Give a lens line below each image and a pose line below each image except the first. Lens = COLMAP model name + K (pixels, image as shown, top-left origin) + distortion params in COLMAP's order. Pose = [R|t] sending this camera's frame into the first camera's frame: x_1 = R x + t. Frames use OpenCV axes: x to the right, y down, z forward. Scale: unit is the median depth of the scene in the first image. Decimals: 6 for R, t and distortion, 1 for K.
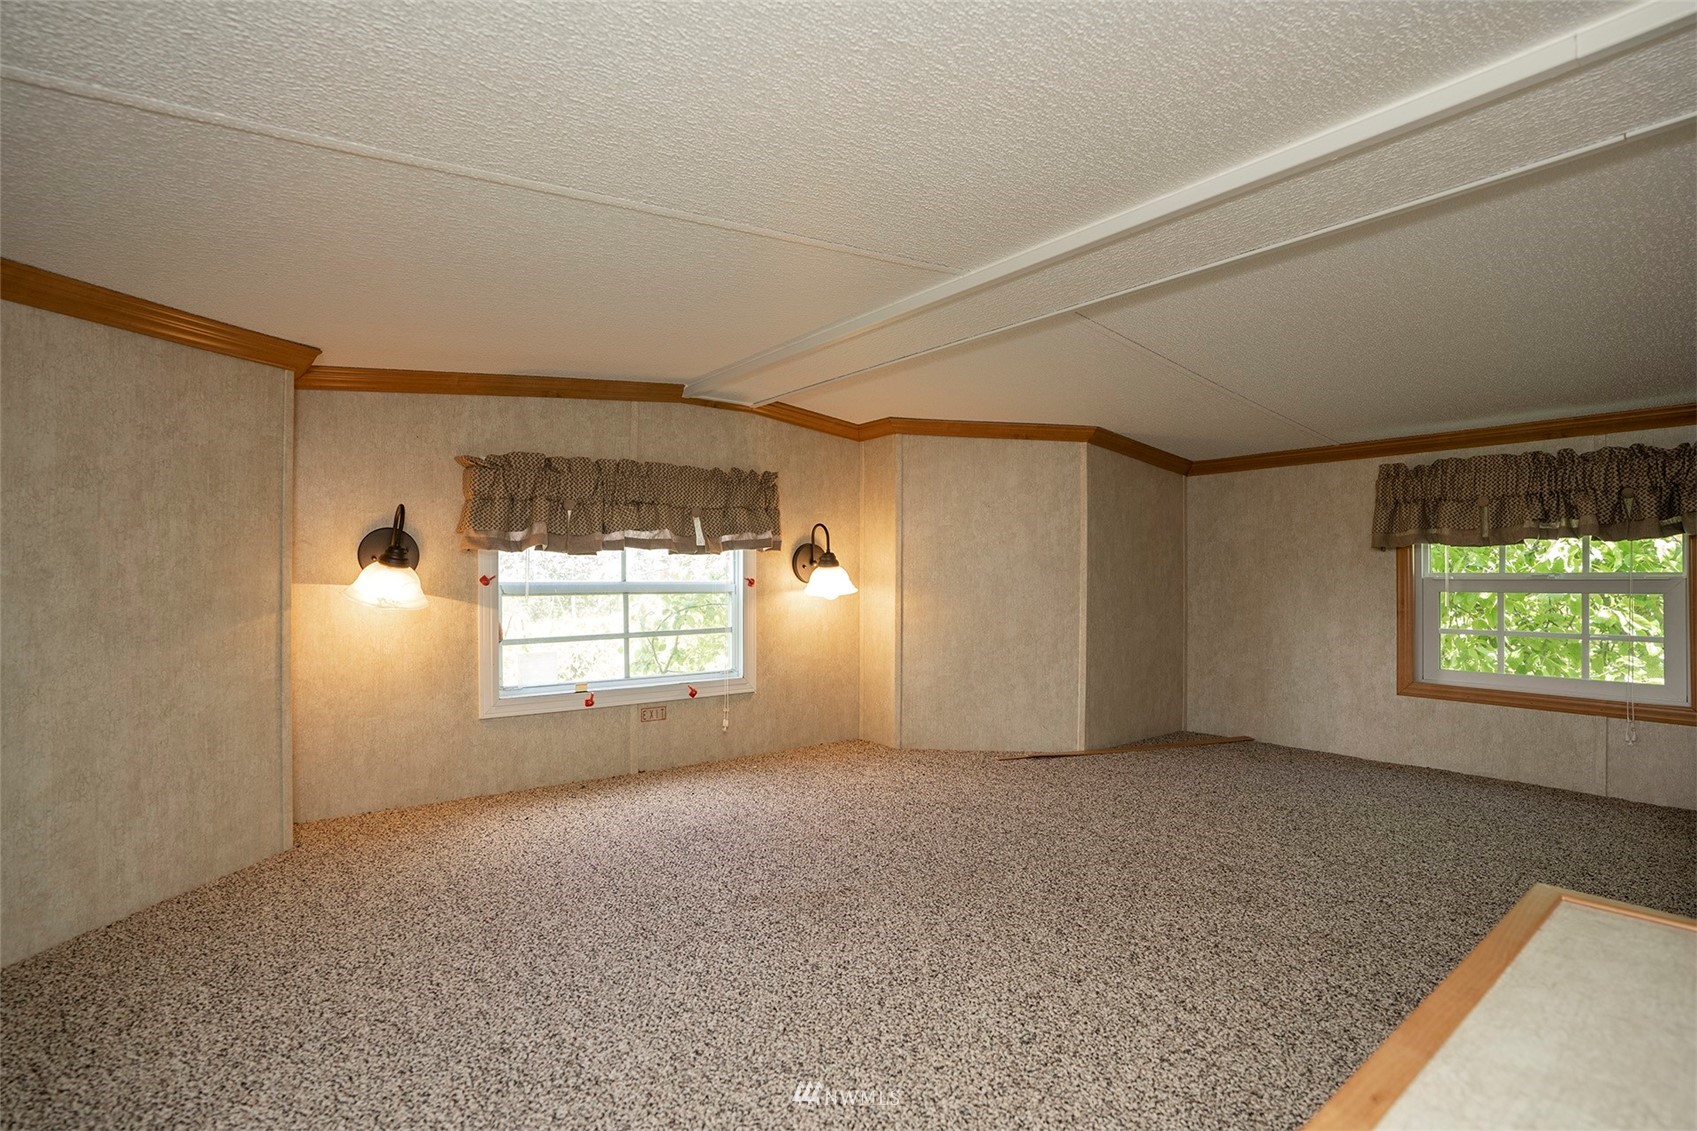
lens RADIAL K [[794.7, 0, 853.8], [0, 794.7, 567.5], [0, 0, 1]] dist [-0.040446, 0.023251]
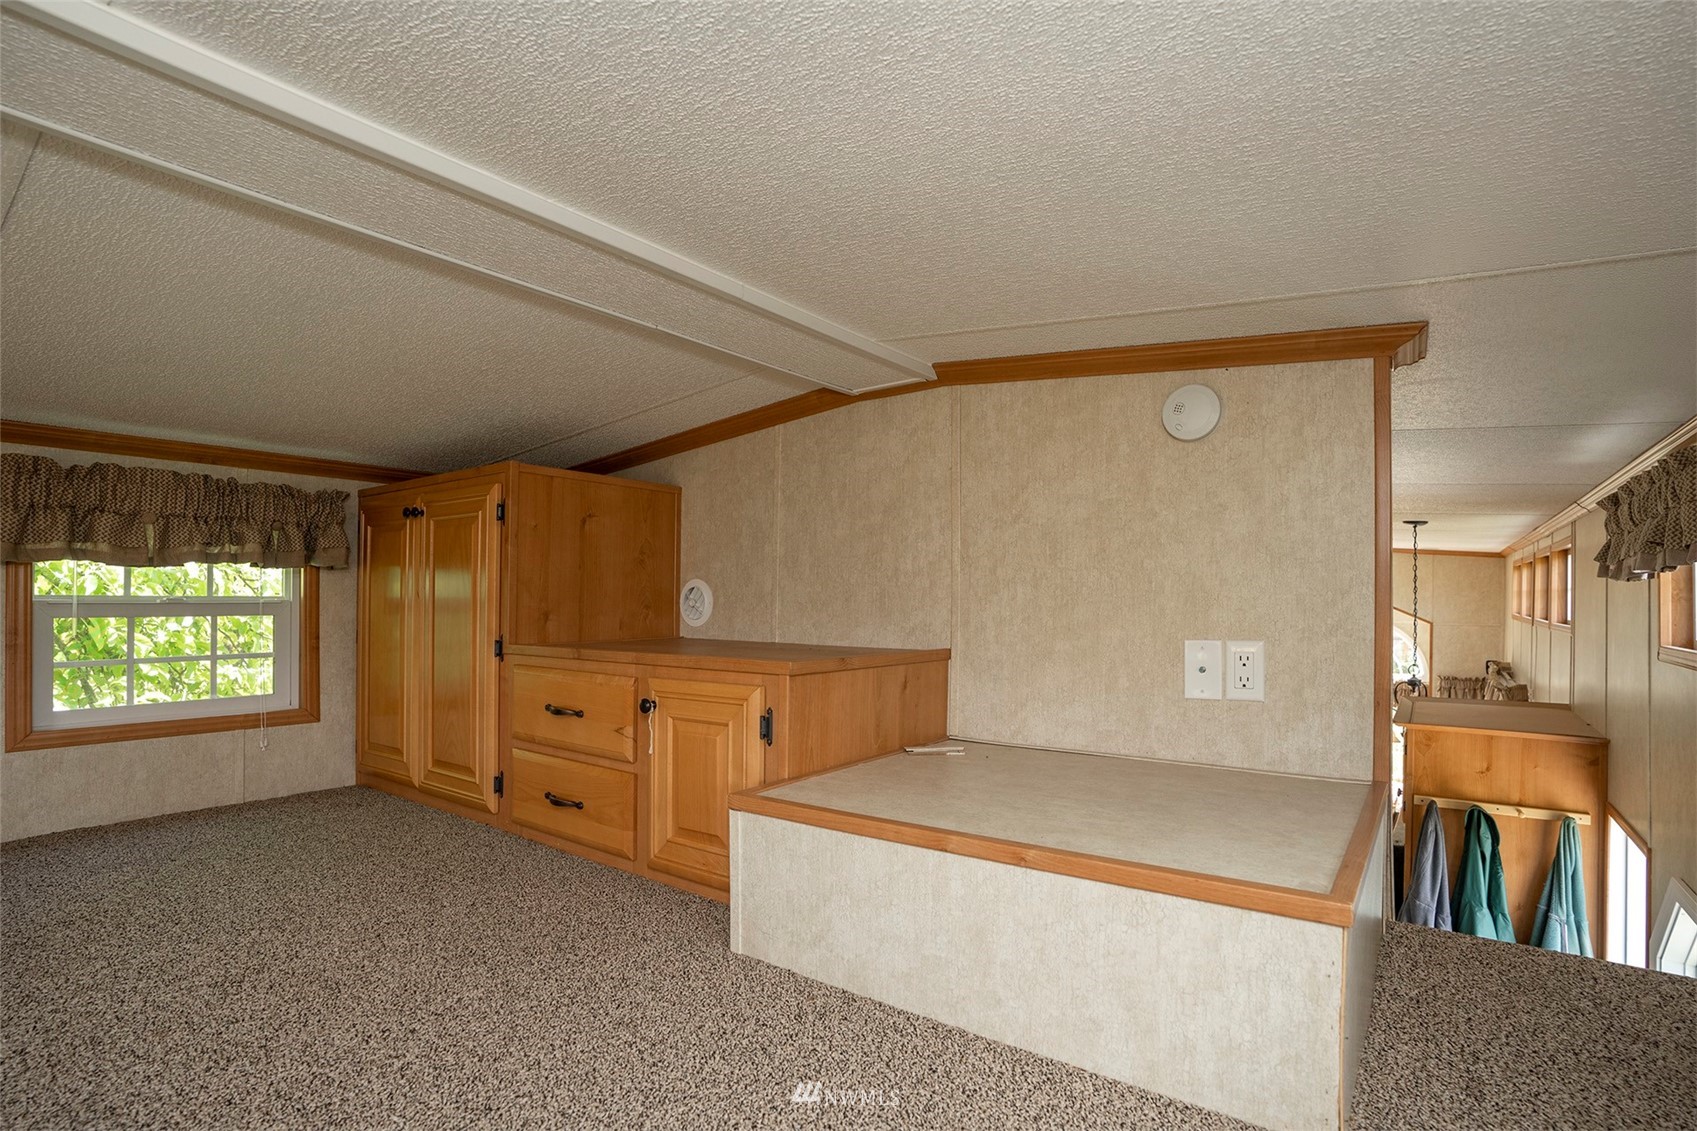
lens RADIAL K [[794.7, 0, 851.8], [0, 794.7, 600.5], [0, 0, 1]] dist [-0.040446, 0.023251]
pose [[-0.217209, 0.000079, 0.976125, -0.266261], [-0.010988, 0.999936, -0.002526, 0.005478], [-0.976063, -0.011275, -0.217194, 0.392744]]
